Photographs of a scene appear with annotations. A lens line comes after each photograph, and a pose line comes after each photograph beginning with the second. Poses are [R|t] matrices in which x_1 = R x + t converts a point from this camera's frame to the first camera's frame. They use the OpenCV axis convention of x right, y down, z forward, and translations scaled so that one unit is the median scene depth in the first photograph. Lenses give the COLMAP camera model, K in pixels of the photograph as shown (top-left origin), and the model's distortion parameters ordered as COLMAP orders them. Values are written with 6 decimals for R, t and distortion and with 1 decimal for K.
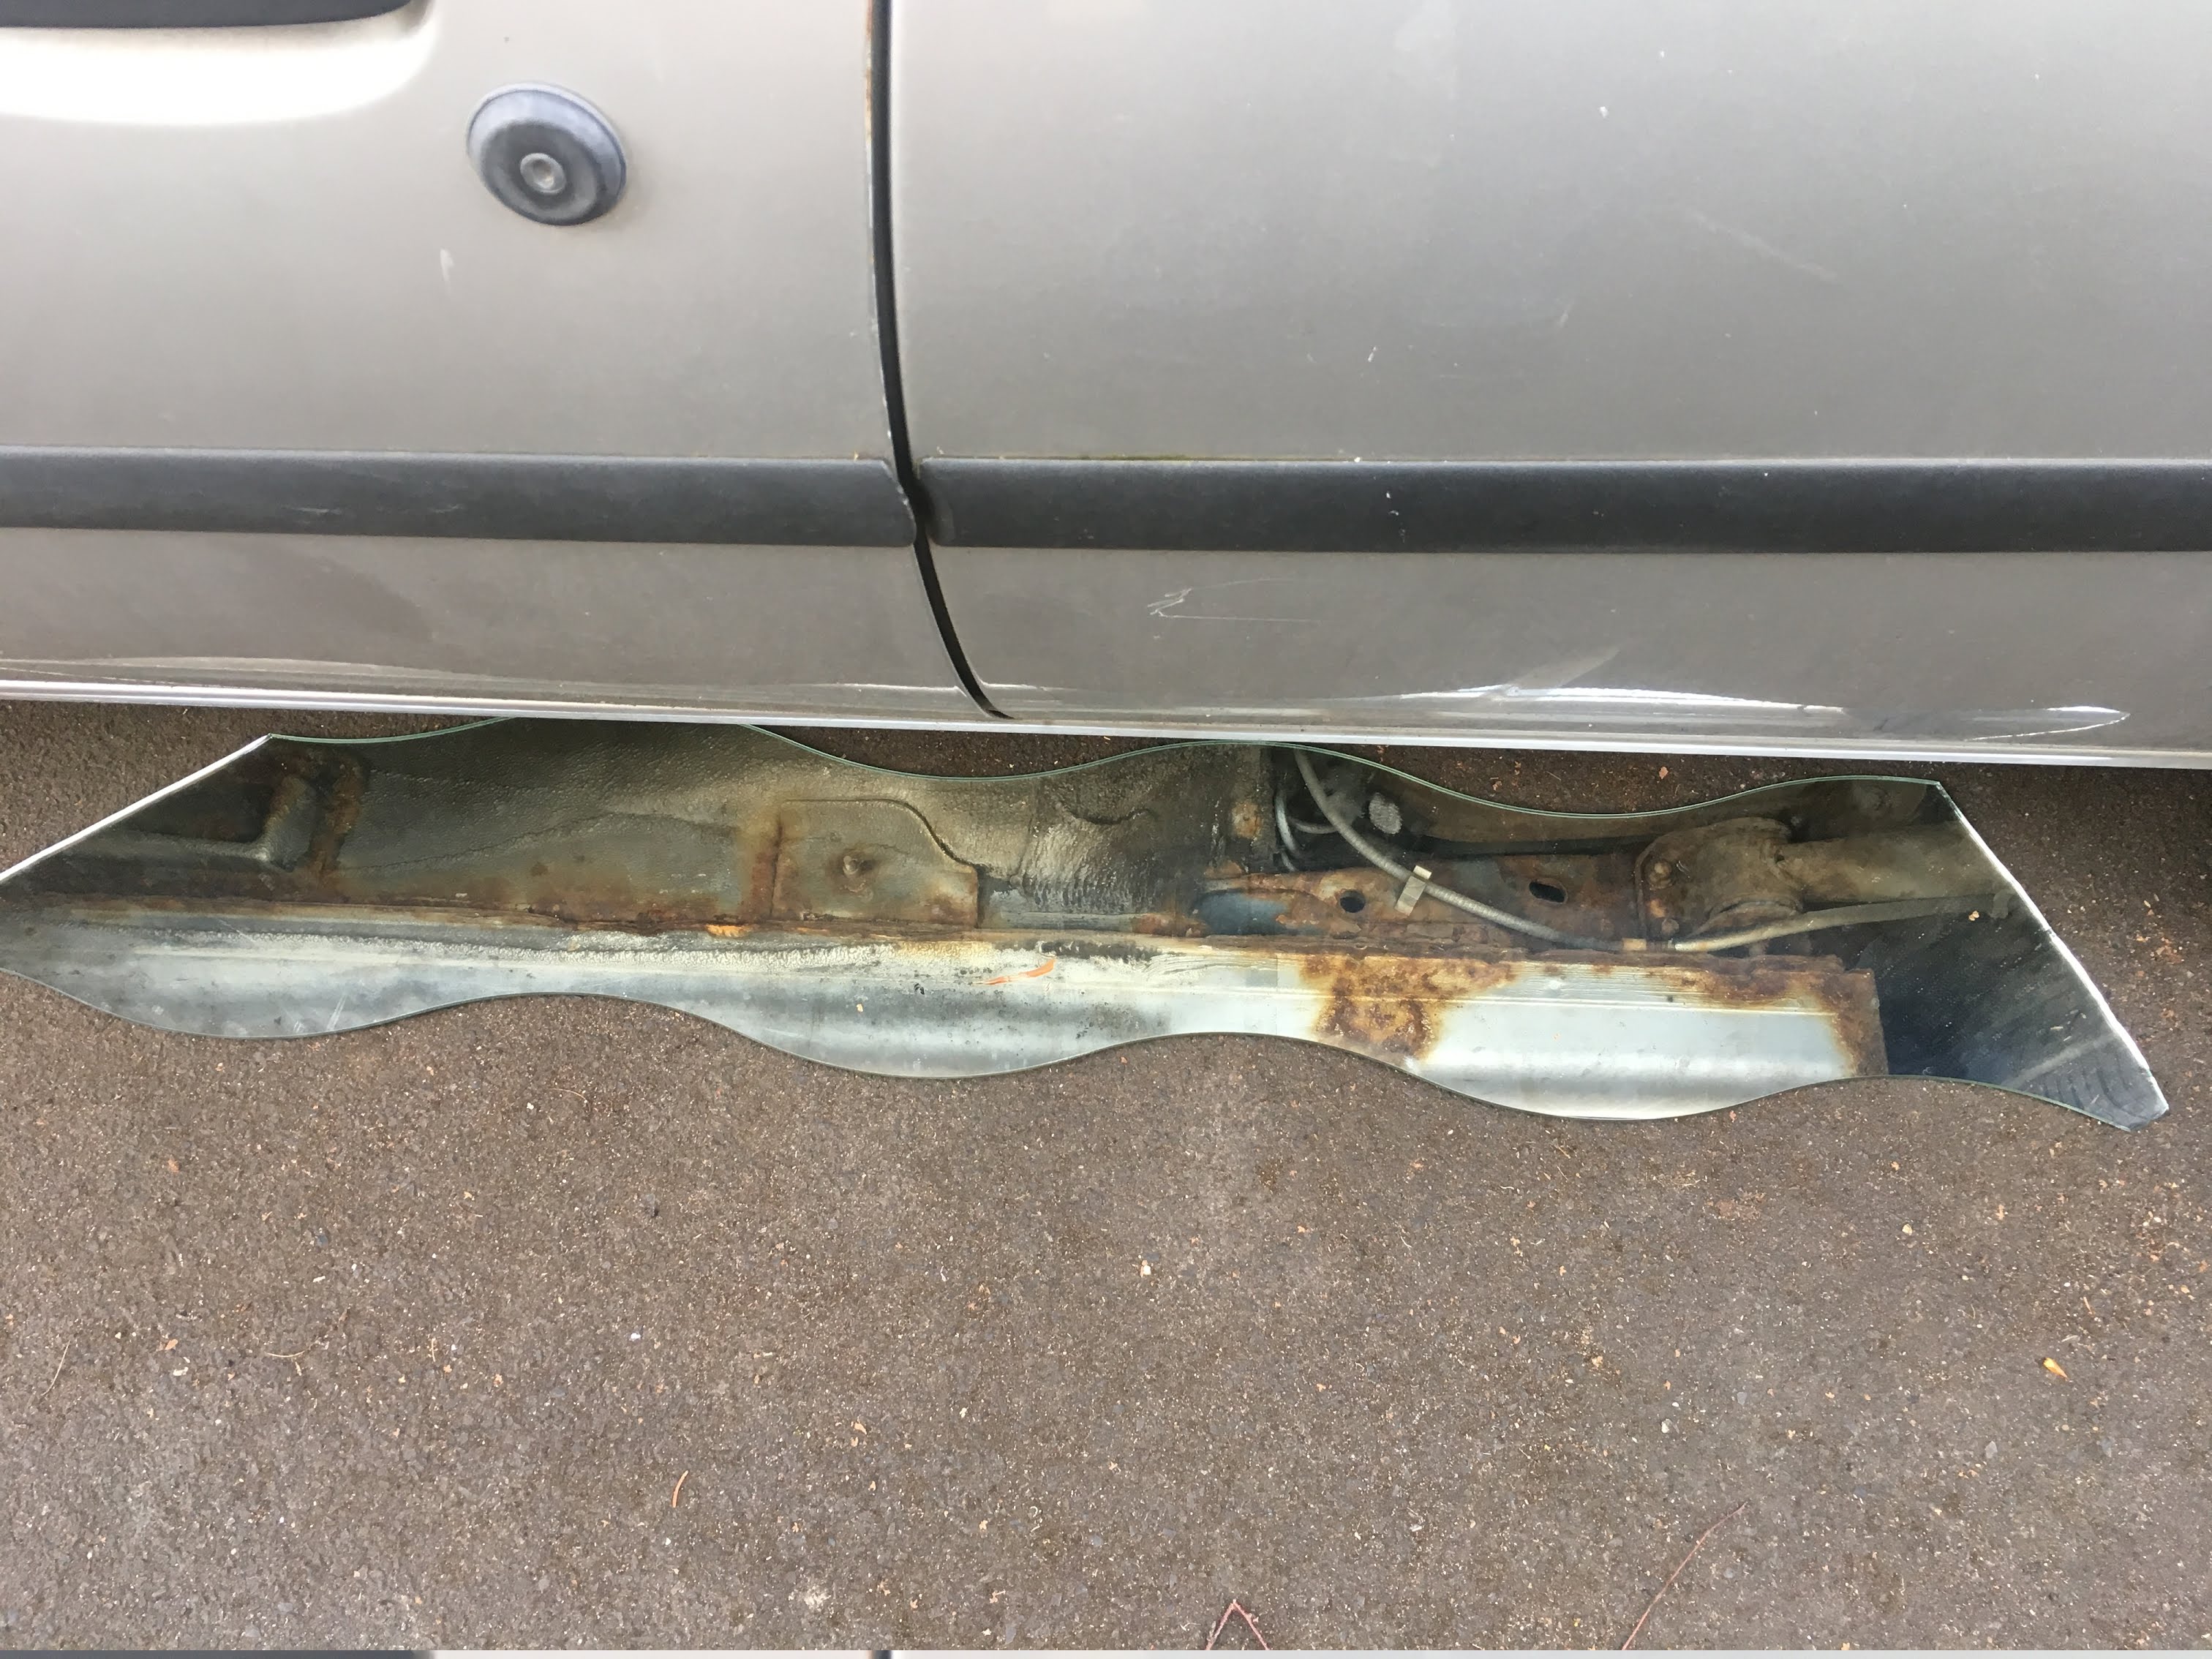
lens RADIAL K [[1944.1, 0, 1106.0], [0, 1944.1, 829.5], [0, 0, 1]] dist [0.085369, -0.124377]
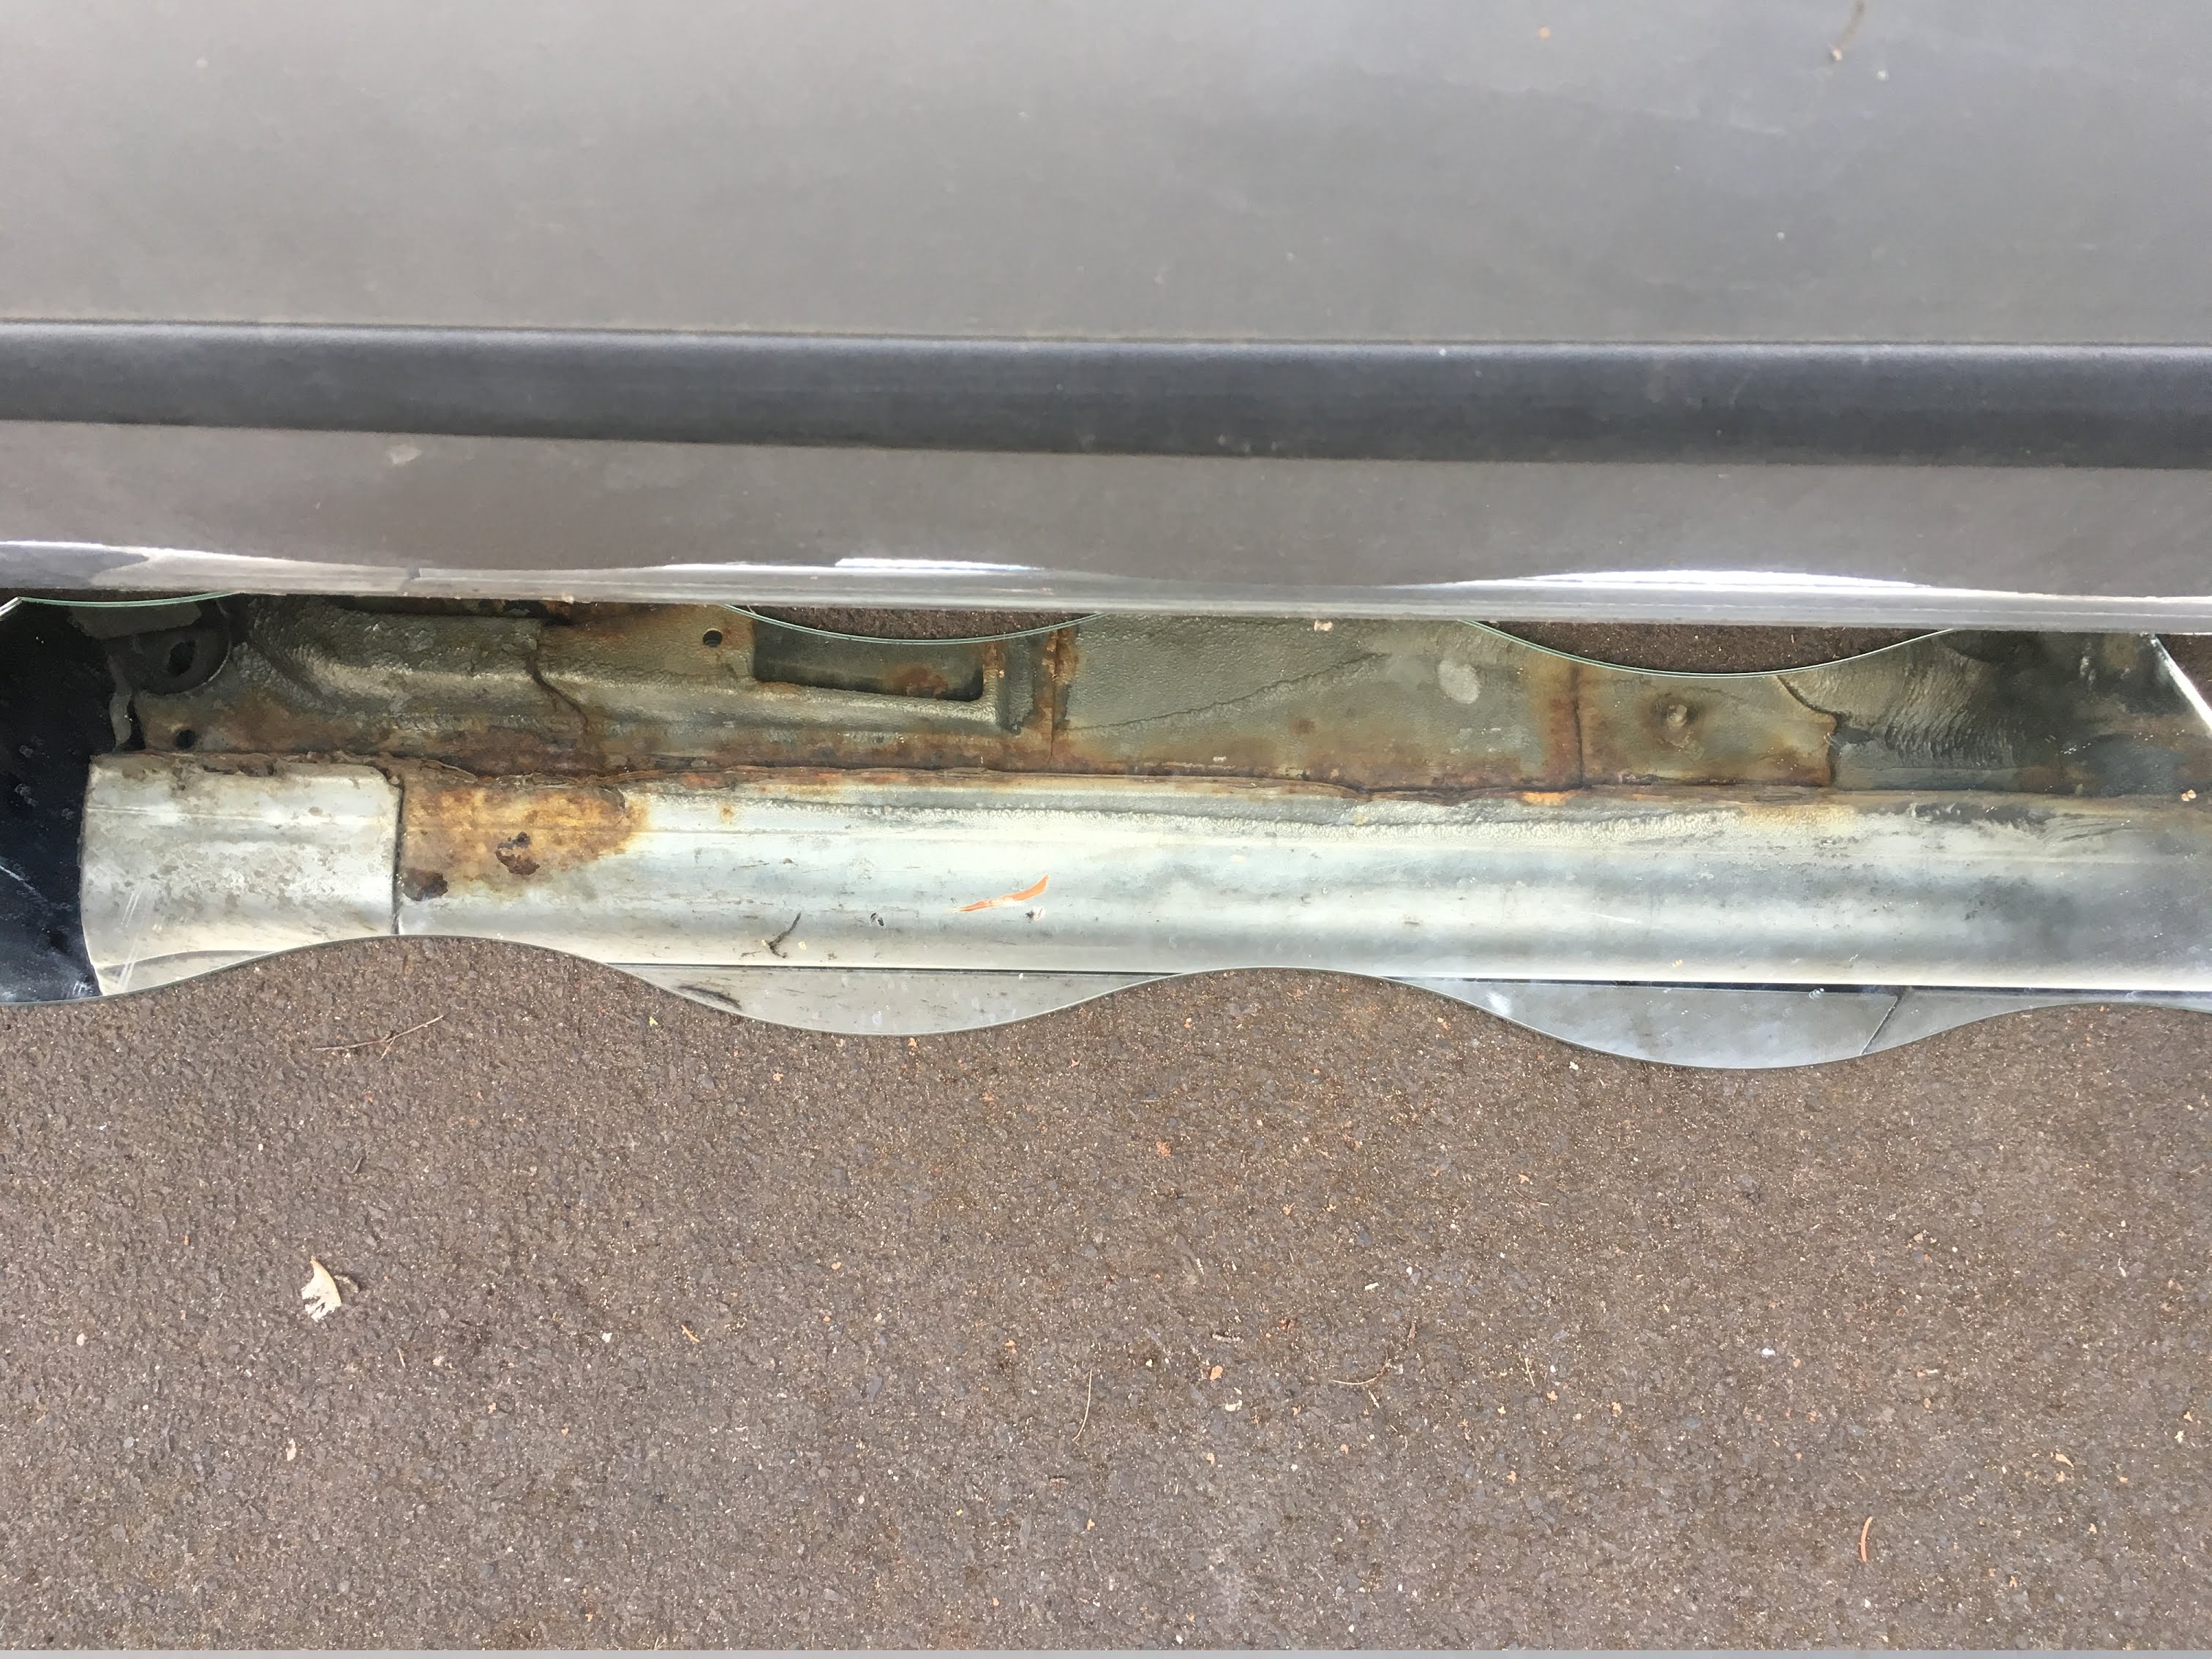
lens RADIAL K [[1944.1, 0, 1106.0], [0, 1944.1, 829.5], [0, 0, 1]] dist [0.085369, -0.124377]
pose [[0.999191, -0.018290, 0.035830, -0.527991], [0.012524, 0.987835, 0.154998, -0.086040], [-0.038229, -0.154424, 0.987265, 0.226297]]
